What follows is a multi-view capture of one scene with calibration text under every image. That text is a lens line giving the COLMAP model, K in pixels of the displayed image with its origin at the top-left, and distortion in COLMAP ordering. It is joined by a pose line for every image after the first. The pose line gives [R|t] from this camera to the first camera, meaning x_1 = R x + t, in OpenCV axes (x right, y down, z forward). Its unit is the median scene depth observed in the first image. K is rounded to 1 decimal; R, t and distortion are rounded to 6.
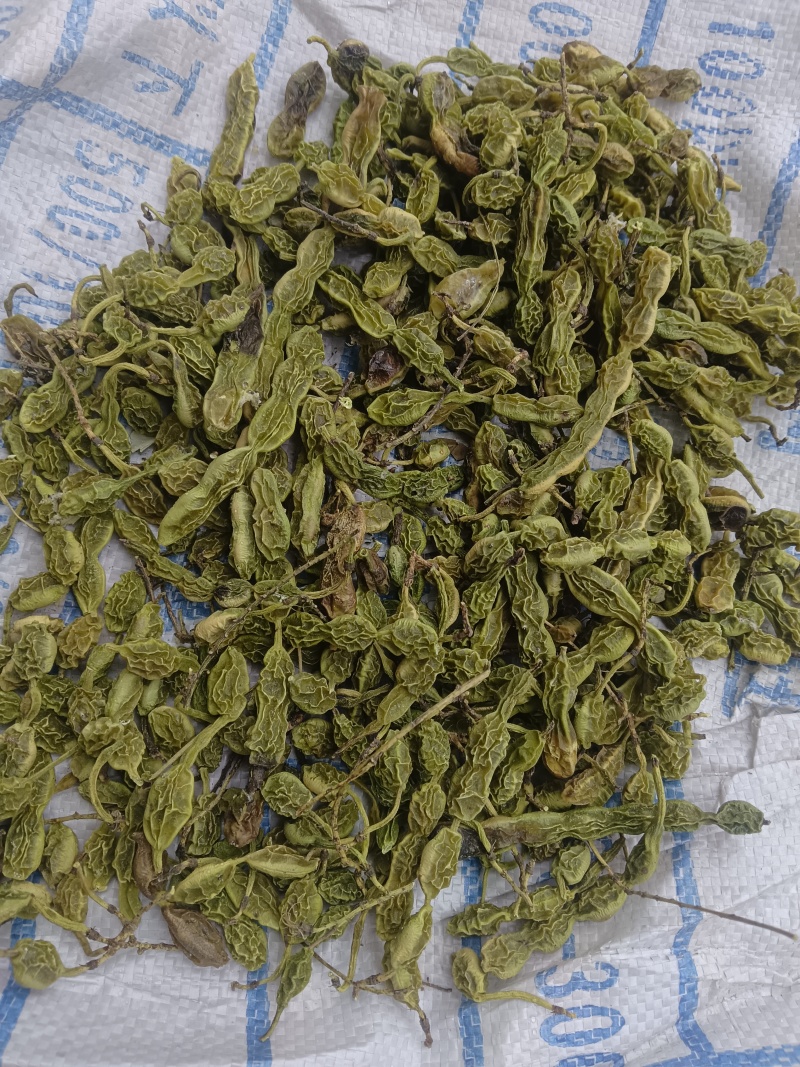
lens RADIAL K [[813.8, 0, 400.0], [0, 813.8, 533.5], [0, 0, 1]] dist [0.058656, 0.002280]
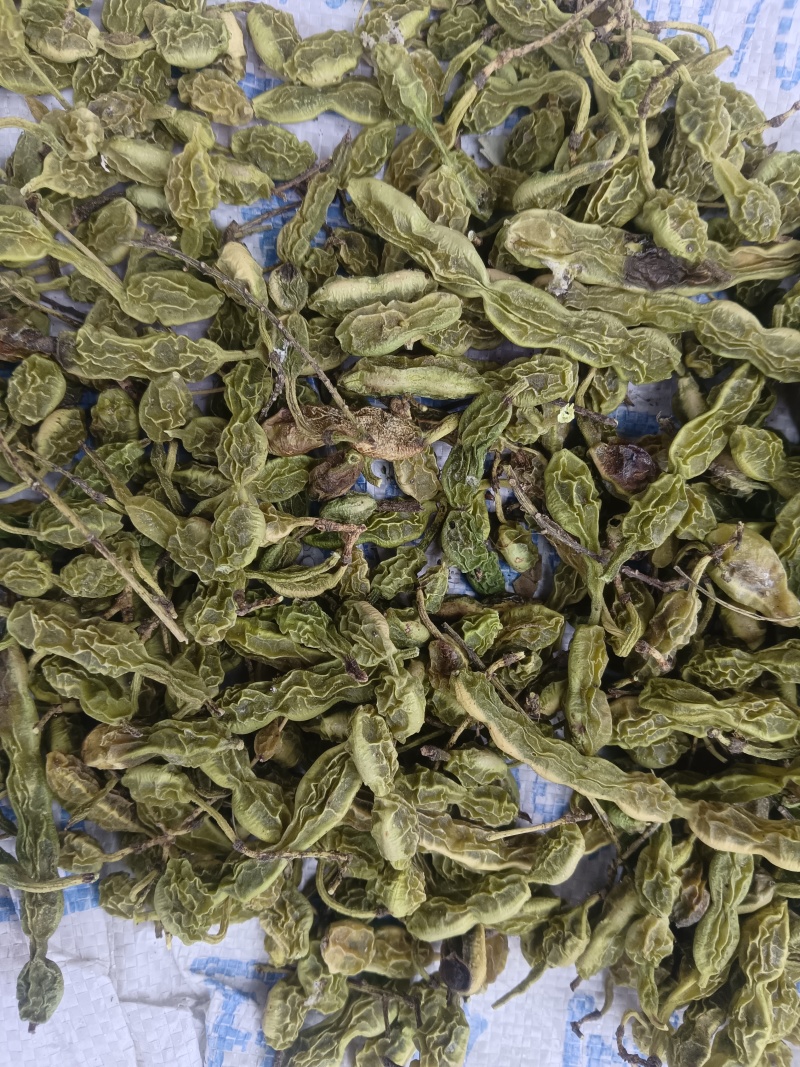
lens RADIAL K [[854.2, 0, 400.0], [0, 854.2, 533.5], [0, 0, 1]] dist [-0.001971, -0.009296]
pose [[0.080444, 0.995935, -0.040526, 0.052677], [-0.986330, 0.085403, 0.140923, -0.110613], [0.143812, 0.028636, 0.989191, 0.250249]]
